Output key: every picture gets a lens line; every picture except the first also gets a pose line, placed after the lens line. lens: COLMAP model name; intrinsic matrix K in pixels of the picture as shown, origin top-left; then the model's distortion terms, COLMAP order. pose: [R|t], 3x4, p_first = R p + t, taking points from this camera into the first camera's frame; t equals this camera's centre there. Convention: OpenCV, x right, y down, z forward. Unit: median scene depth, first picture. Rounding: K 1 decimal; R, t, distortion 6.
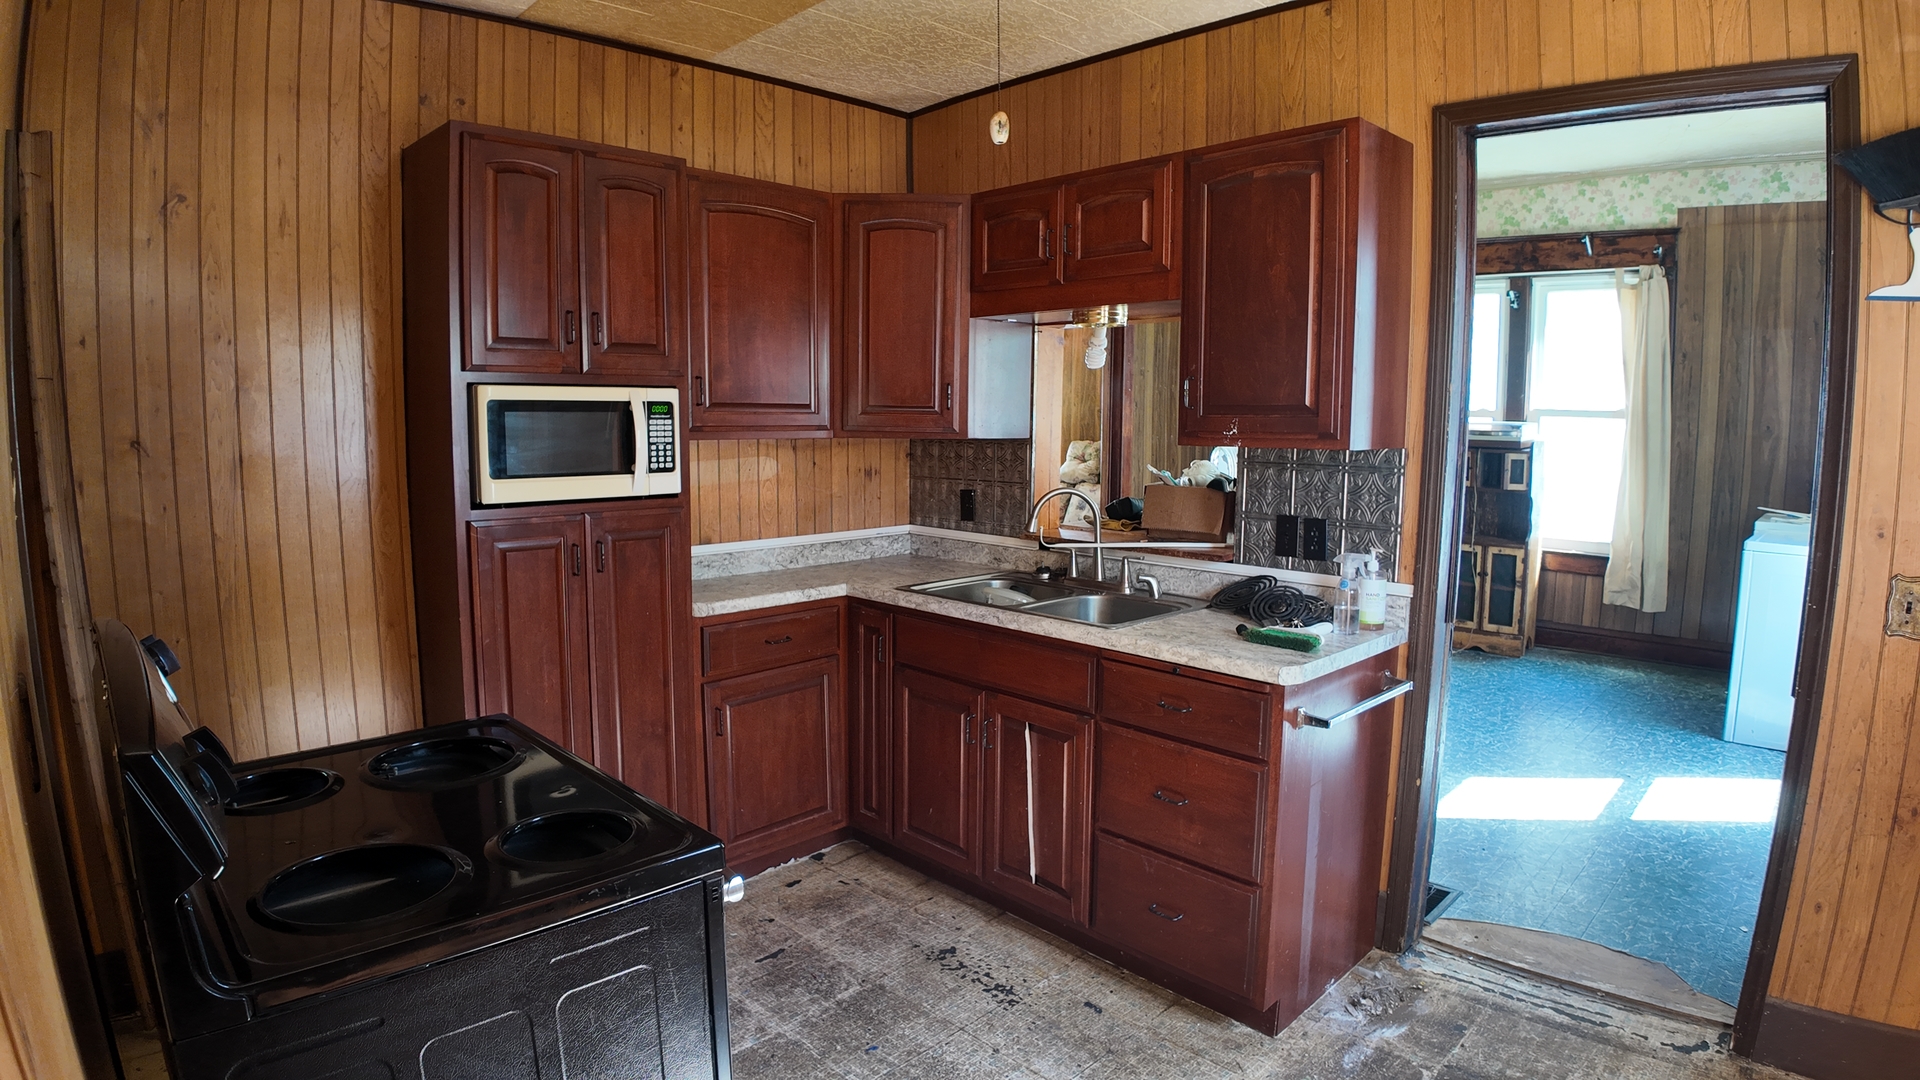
lens RADIAL K [[1027.4, 0, 960.0], [0, 1027.4, 540.0], [0, 0, 1]] dist [-0.113994, -0.000371]
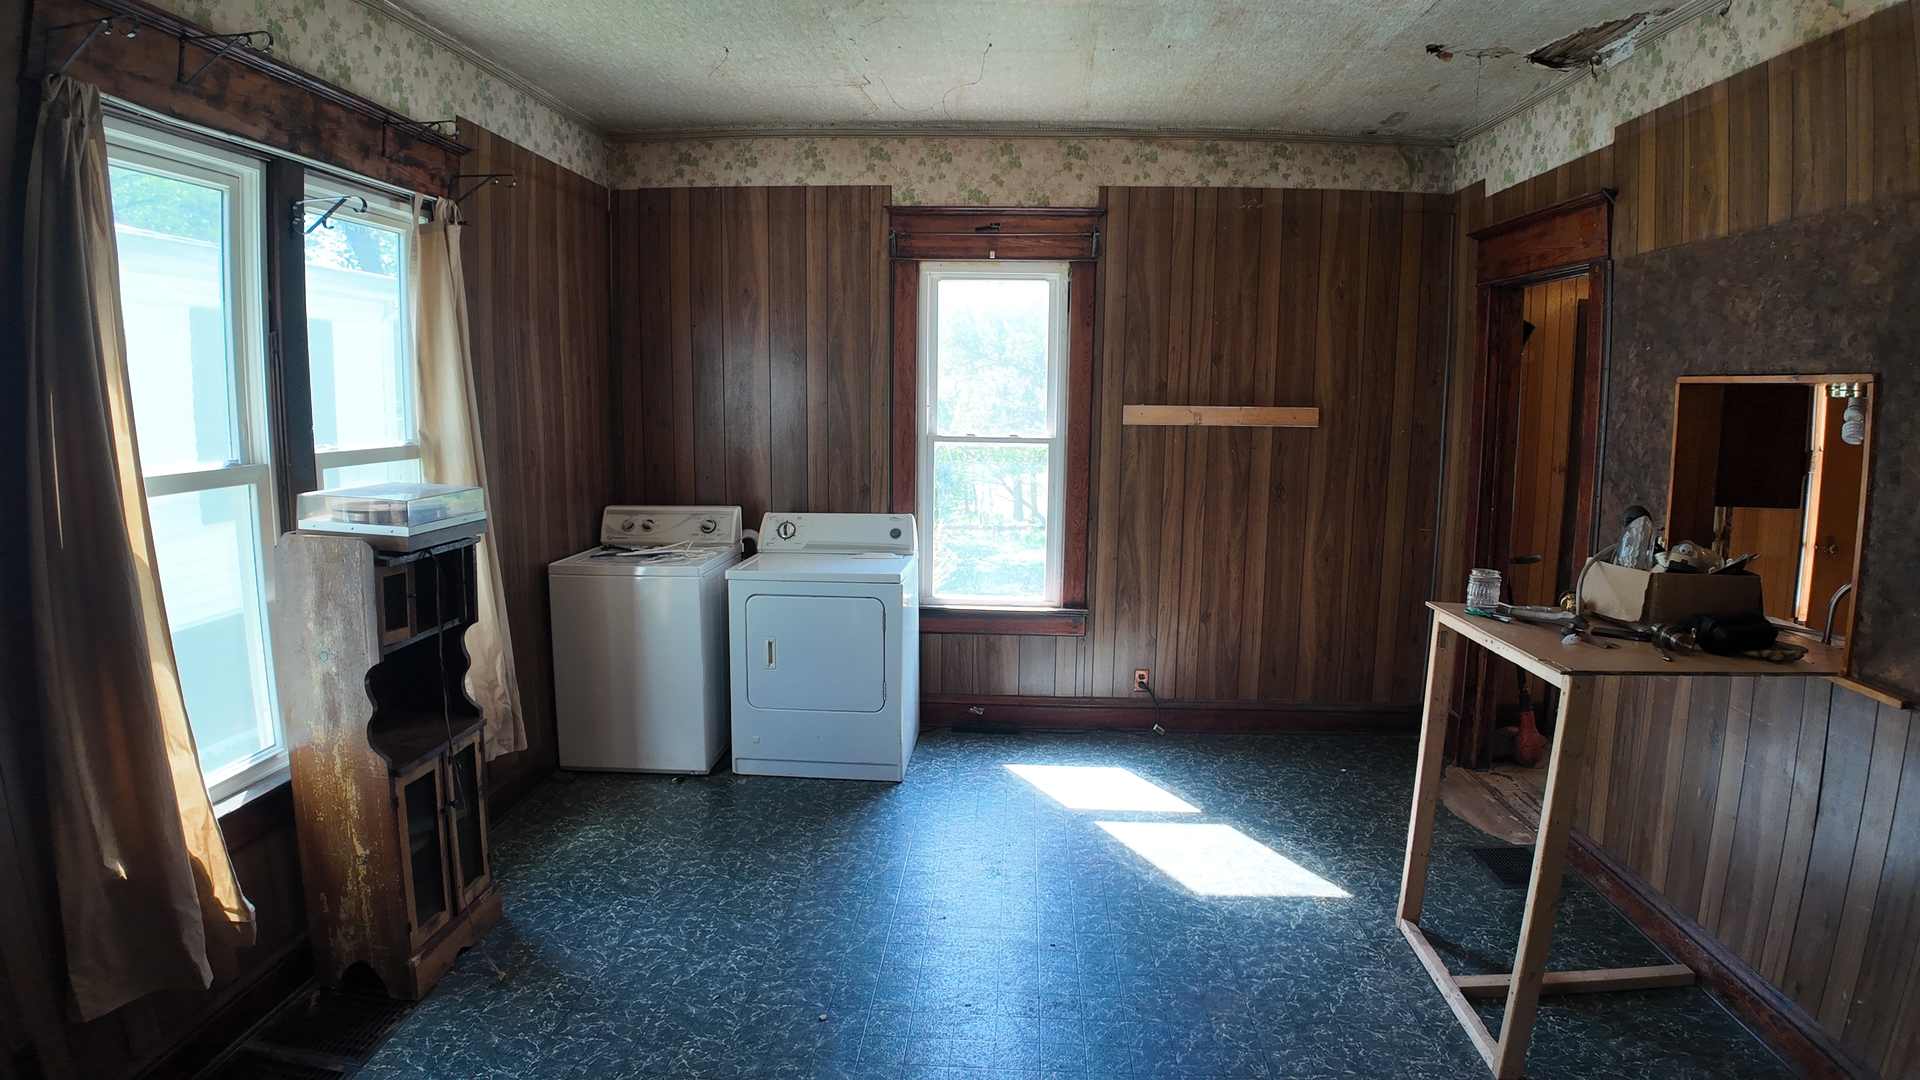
lens RADIAL K [[1027.4, 0, 960.0], [0, 1027.4, 540.0], [0, 0, 1]] dist [-0.113994, -0.000371]
pose [[-0.663688, -0.118351, 0.738587, 0.024836], [0.073804, 0.972225, 0.222108, -0.192032], [-0.744359, 0.201922, -0.636519, 1.197809]]
